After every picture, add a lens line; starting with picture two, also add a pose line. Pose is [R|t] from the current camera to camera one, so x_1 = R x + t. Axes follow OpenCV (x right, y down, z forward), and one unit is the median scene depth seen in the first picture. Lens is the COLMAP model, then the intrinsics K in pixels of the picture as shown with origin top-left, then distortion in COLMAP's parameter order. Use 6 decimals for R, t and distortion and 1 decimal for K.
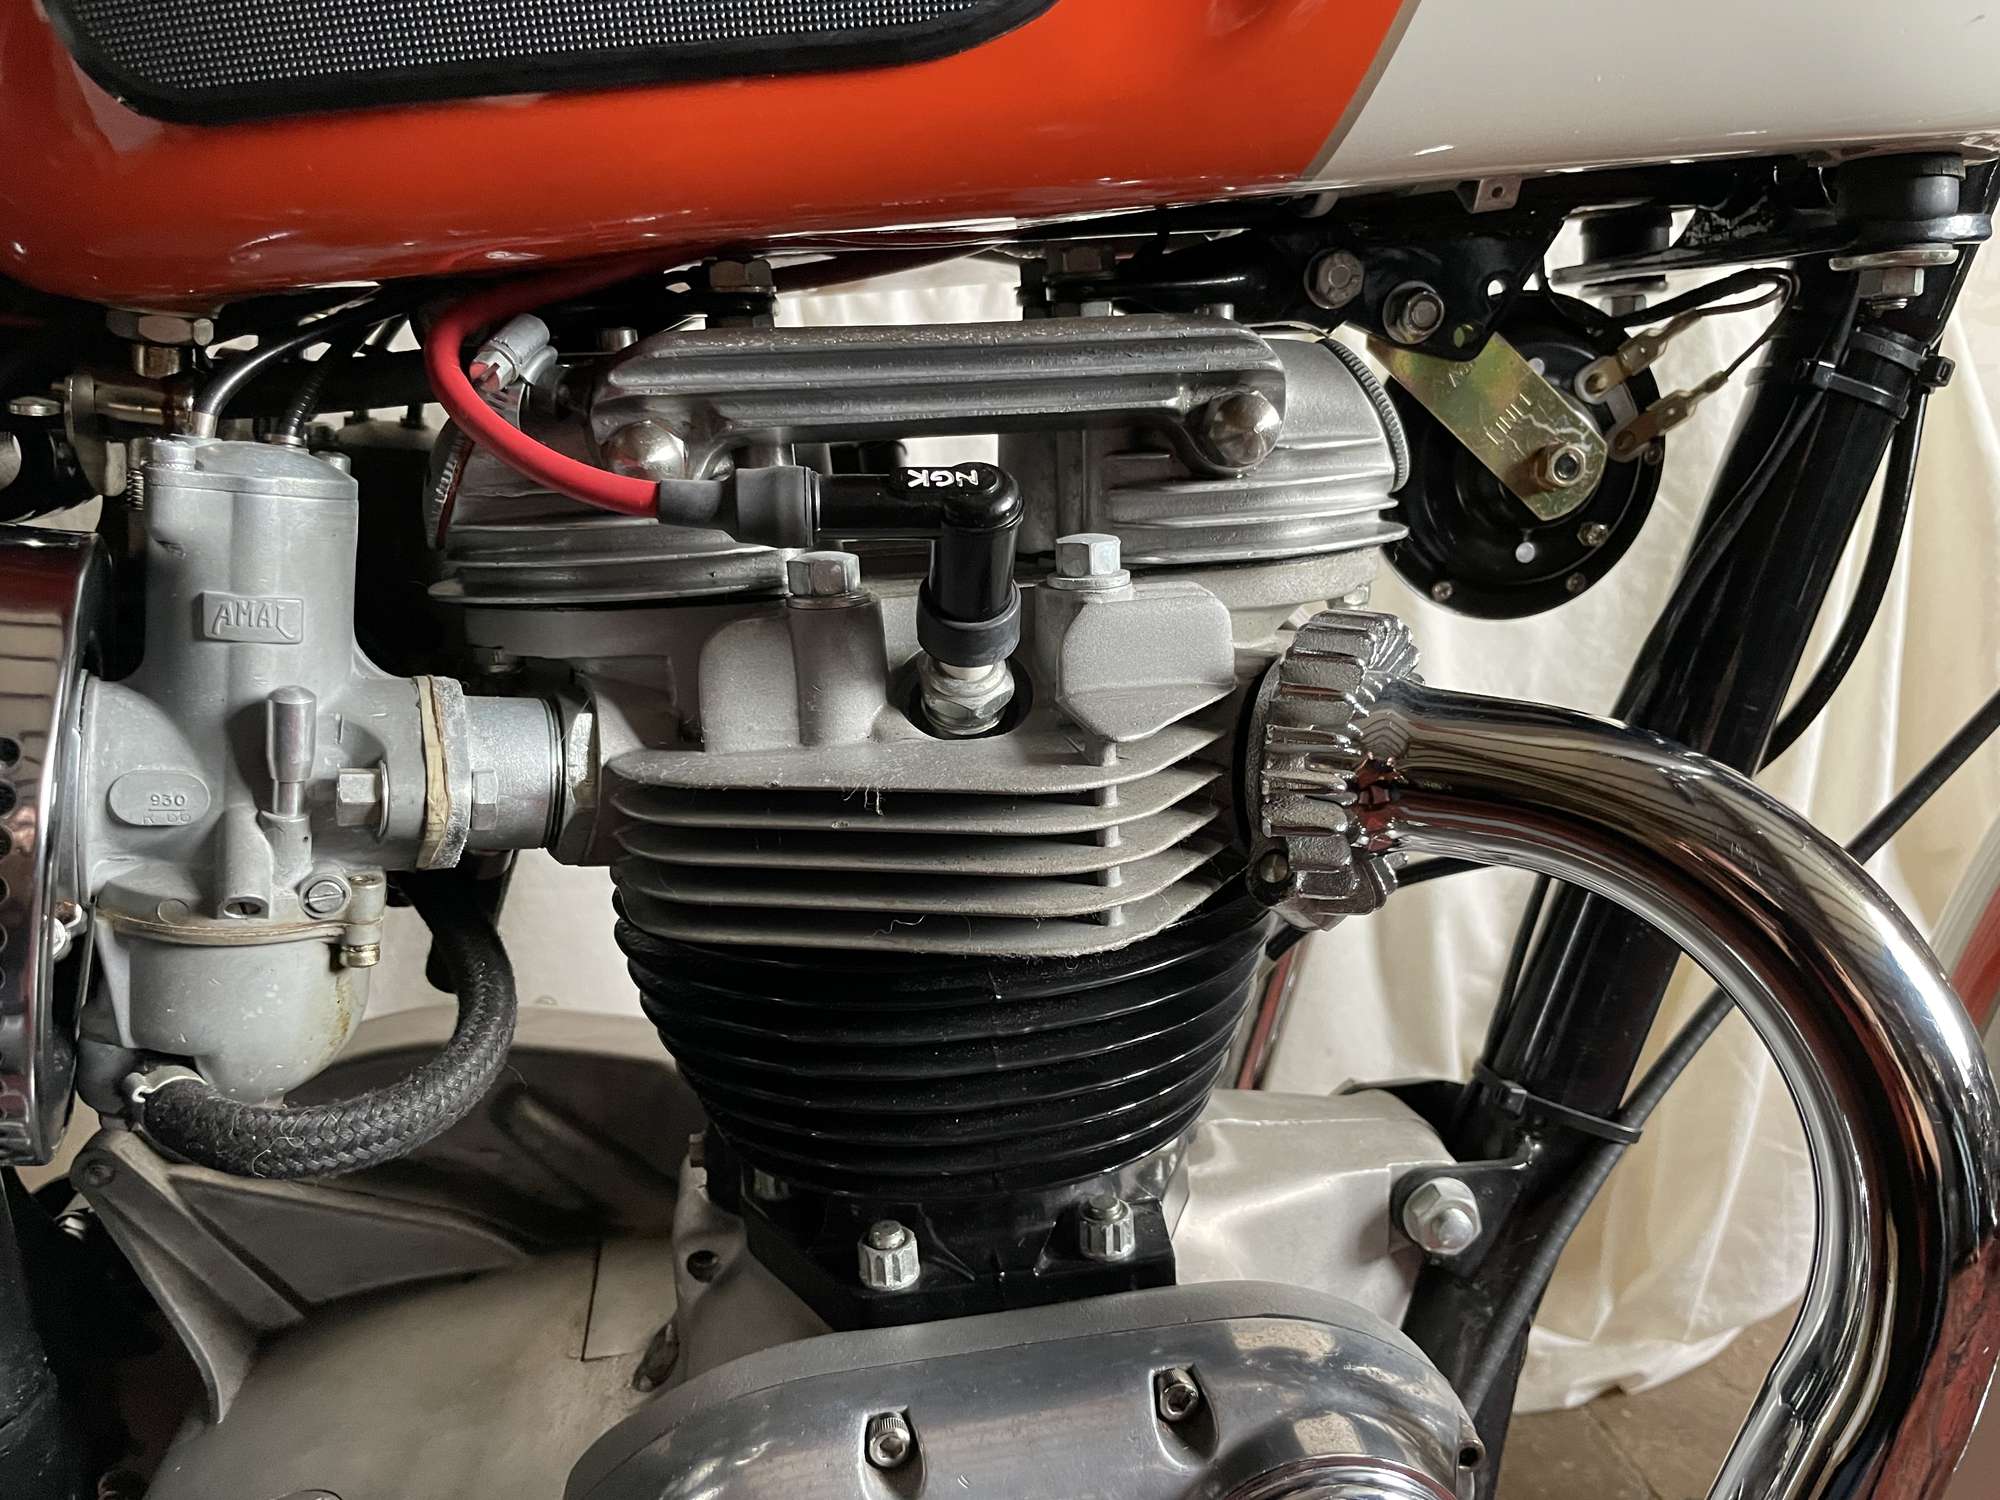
lens RADIAL K [[1519.5, 0, 1005.1], [0, 1519.5, 742.3], [0, 0, 1]] dist [0.080409, -0.122334]
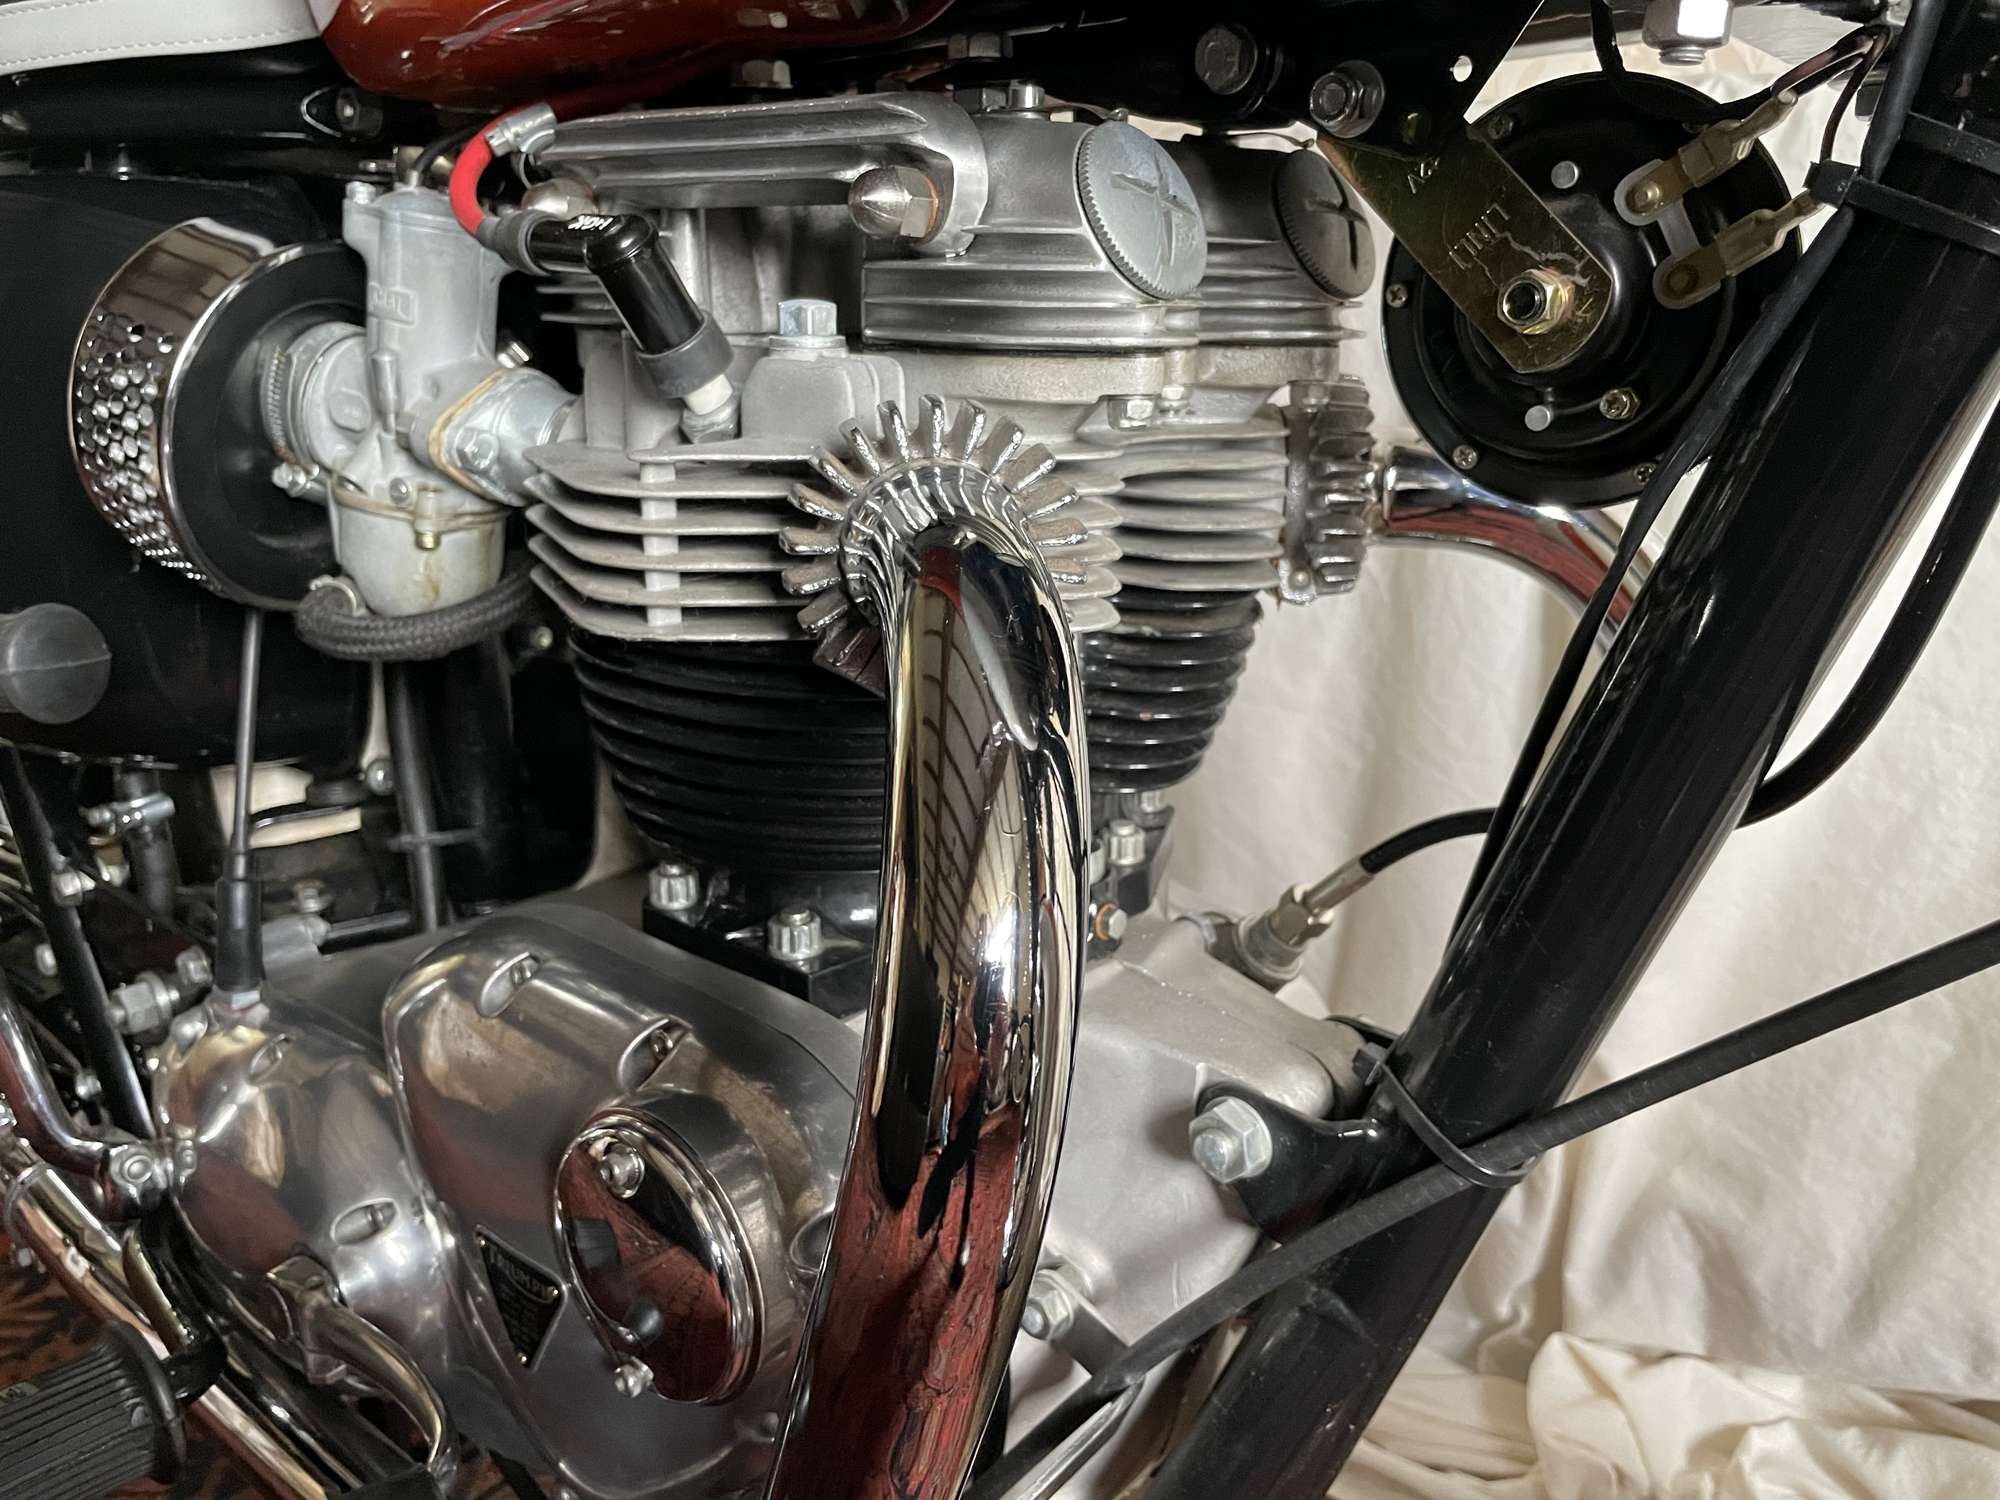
lens RADIAL K [[1519.5, 0, 1005.1], [0, 1519.5, 742.3], [0, 0, 1]] dist [0.080409, -0.122334]
pose [[0.636465, 0.275925, -0.720262, 1.056340], [-0.223256, 0.959752, 0.170390, -0.051006], [0.738288, 0.052356, 0.672450, 0.379094]]
